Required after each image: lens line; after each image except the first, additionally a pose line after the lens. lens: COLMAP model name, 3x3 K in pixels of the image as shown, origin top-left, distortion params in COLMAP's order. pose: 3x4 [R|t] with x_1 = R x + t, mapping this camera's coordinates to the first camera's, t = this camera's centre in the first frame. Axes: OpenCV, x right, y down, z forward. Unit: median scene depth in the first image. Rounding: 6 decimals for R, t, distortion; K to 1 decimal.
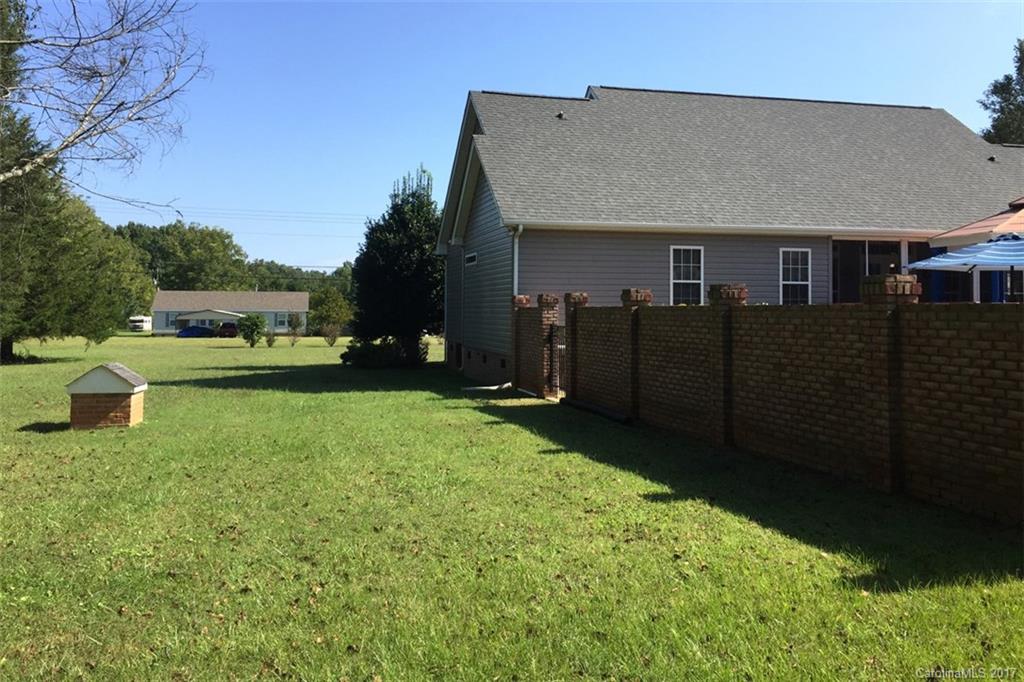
lens RADIAL K [[911.9, 0, 512.0], [0, 911.9, 341.0], [0, 0, 1]] dist [-0.010675, -0.004601]
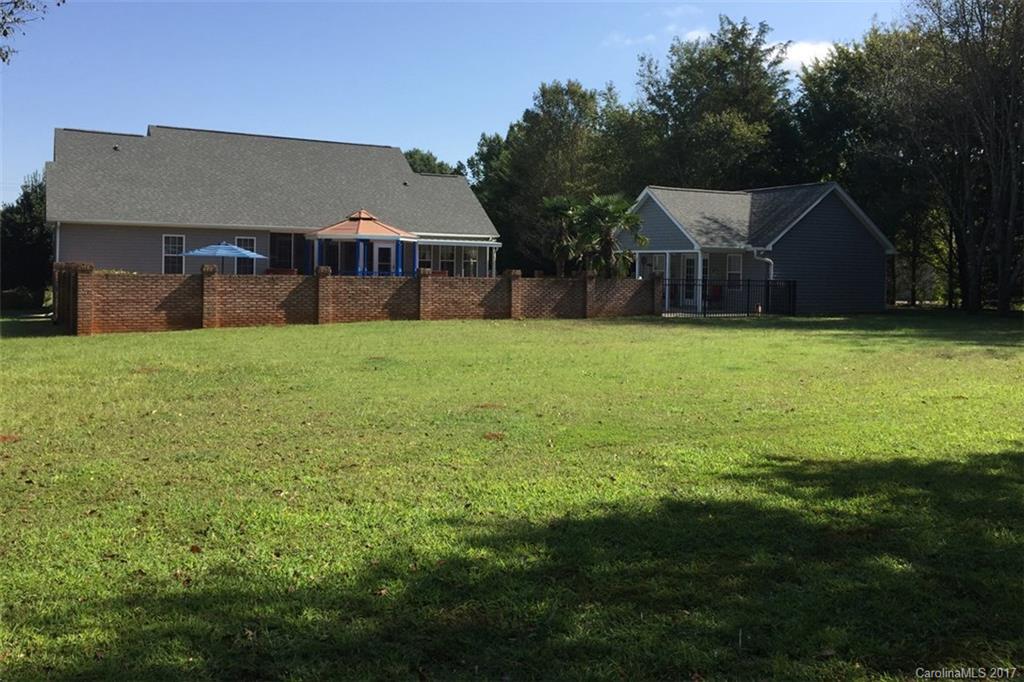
lens RADIAL K [[911.9, 0, 512.0], [0, 911.9, 341.0], [0, 0, 1]] dist [-0.010675, -0.004601]
pose [[0.967017, -0.001478, 0.254707, 0.333724], [-0.008686, 0.999210, 0.038777, 0.022666], [-0.254563, -0.039711, 0.966240, -0.759817]]
